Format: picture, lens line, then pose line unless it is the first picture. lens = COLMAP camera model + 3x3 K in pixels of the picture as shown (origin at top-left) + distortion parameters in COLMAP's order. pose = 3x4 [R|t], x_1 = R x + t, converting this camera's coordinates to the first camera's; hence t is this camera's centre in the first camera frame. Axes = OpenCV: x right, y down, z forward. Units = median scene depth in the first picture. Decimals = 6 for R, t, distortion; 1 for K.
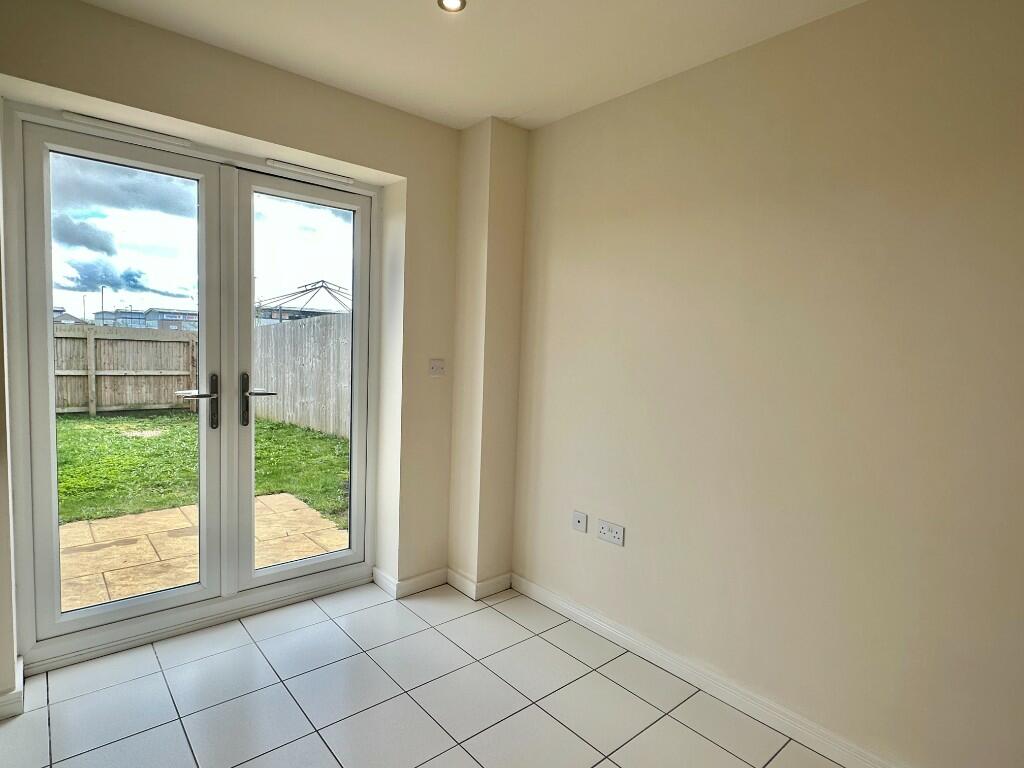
lens RADIAL K [[541.6, 0, 510.6], [0, 541.6, 385.8], [0, 0, 1]] dist [-0.016136, 0.000948]
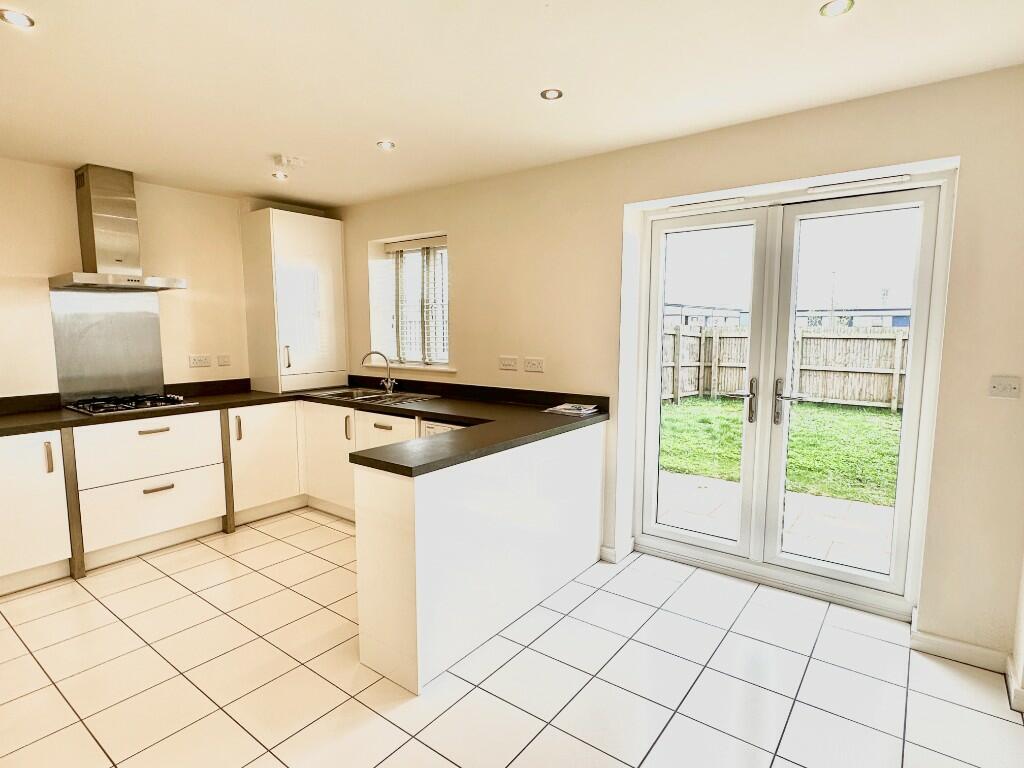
lens RADIAL K [[541.6, 0, 511.9], [0, 541.6, 386.8], [0, 0, 1]] dist [-0.016136, 0.000948]
pose [[0.206872, 0.070289, -0.975840, 0.100079], [-0.063993, 0.996252, 0.058193, -0.007352], [0.976273, 0.050408, 0.210594, 0.035700]]
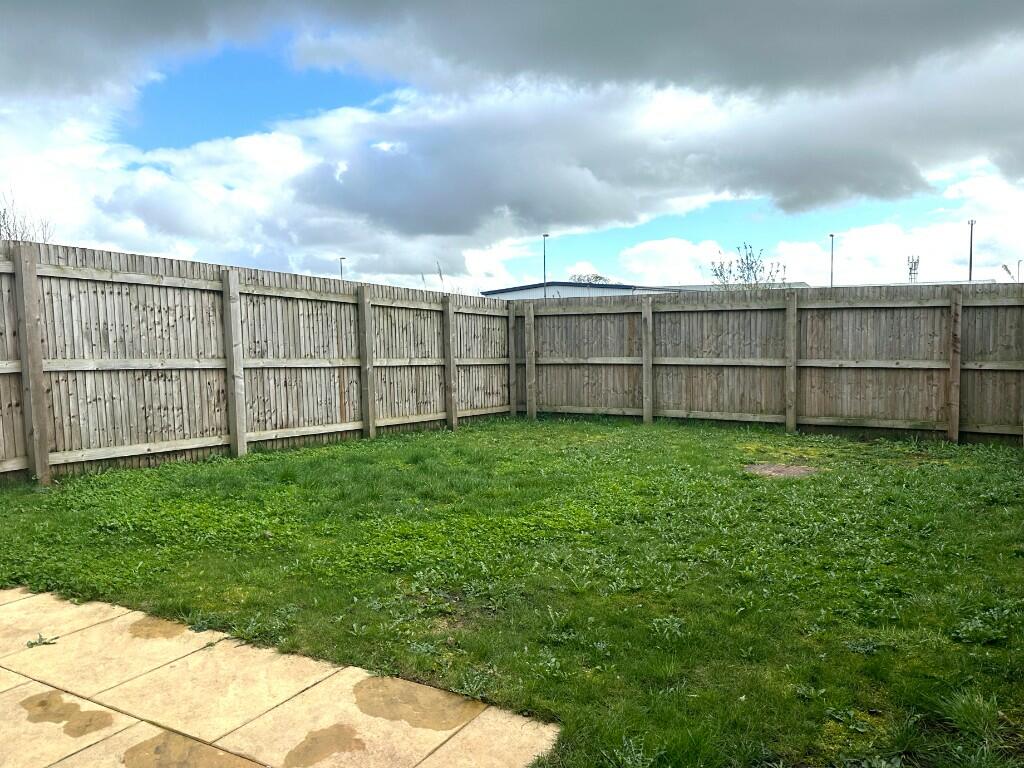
lens RADIAL K [[780.3, 0, 511.1], [0, 780.3, 384.6], [0, 0, 1]] dist [0.033743, -0.002047]
pose [[0.308564, 0.034671, -0.950572, 0.007923], [-0.036606, 0.999028, 0.024556, -0.009140], [0.950499, 0.027219, 0.309533, 0.392649]]
